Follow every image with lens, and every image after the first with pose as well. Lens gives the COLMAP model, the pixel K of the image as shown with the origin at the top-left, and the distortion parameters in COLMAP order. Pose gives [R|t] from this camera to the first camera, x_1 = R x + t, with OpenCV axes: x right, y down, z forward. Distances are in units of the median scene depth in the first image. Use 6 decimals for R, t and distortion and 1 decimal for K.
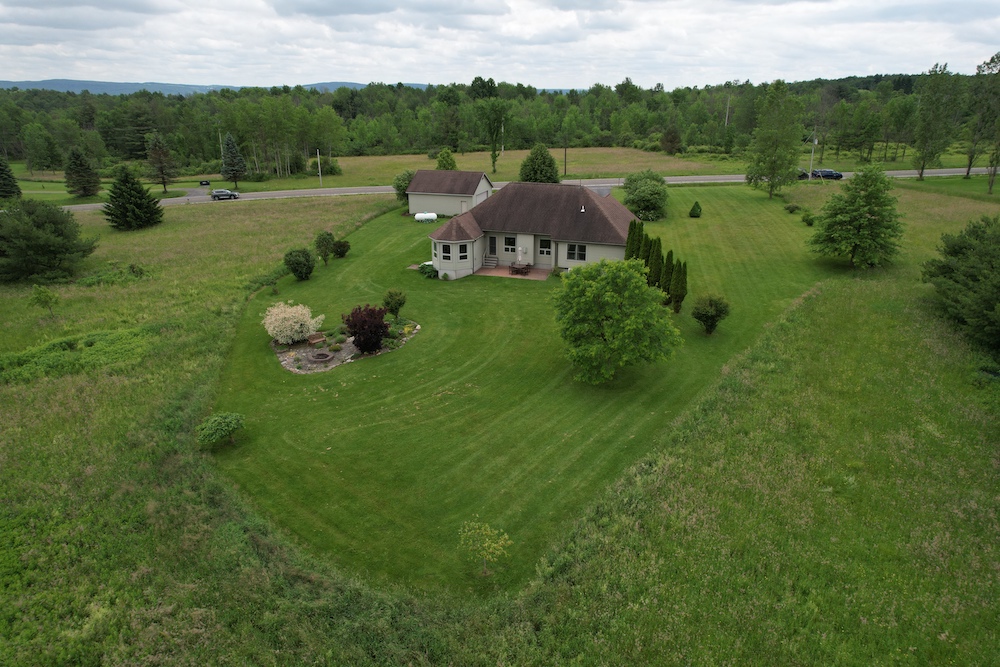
lens RADIAL K [[642.7, 0, 500.0], [0, 642.7, 333.5], [0, 0, 1]] dist [-0.103743, 0.106028]
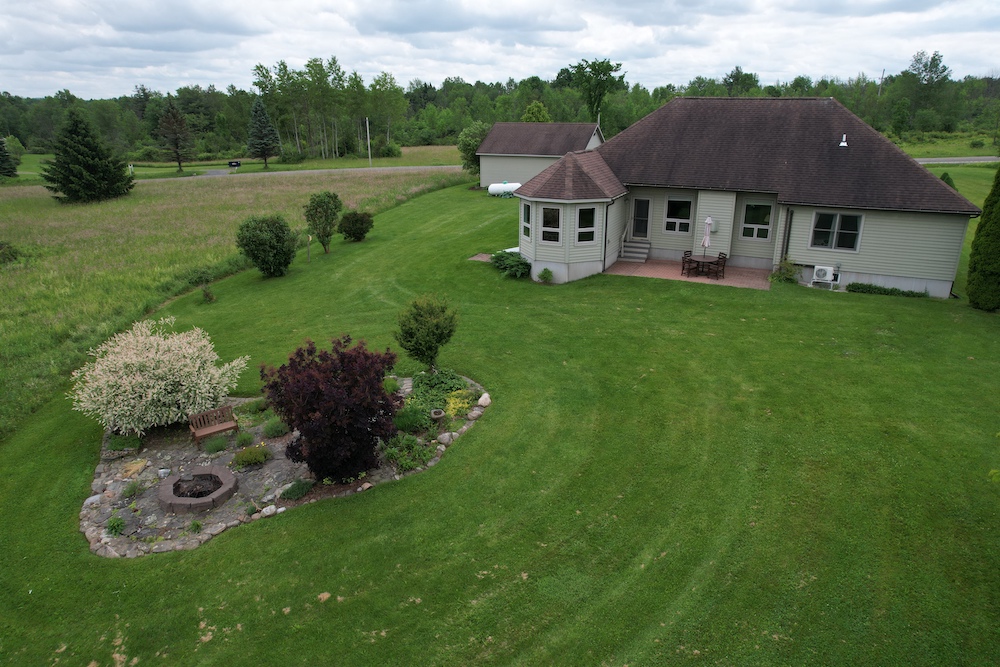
lens RADIAL K [[642.7, 0, 500.0], [0, 642.7, 333.5], [0, 0, 1]] dist [-0.103743, 0.106028]
pose [[0.993320, 0.035567, -0.109771, -0.065186], [-0.038086, 0.999055, -0.020934, -0.034652], [0.108923, 0.024975, 0.993736, 0.521028]]
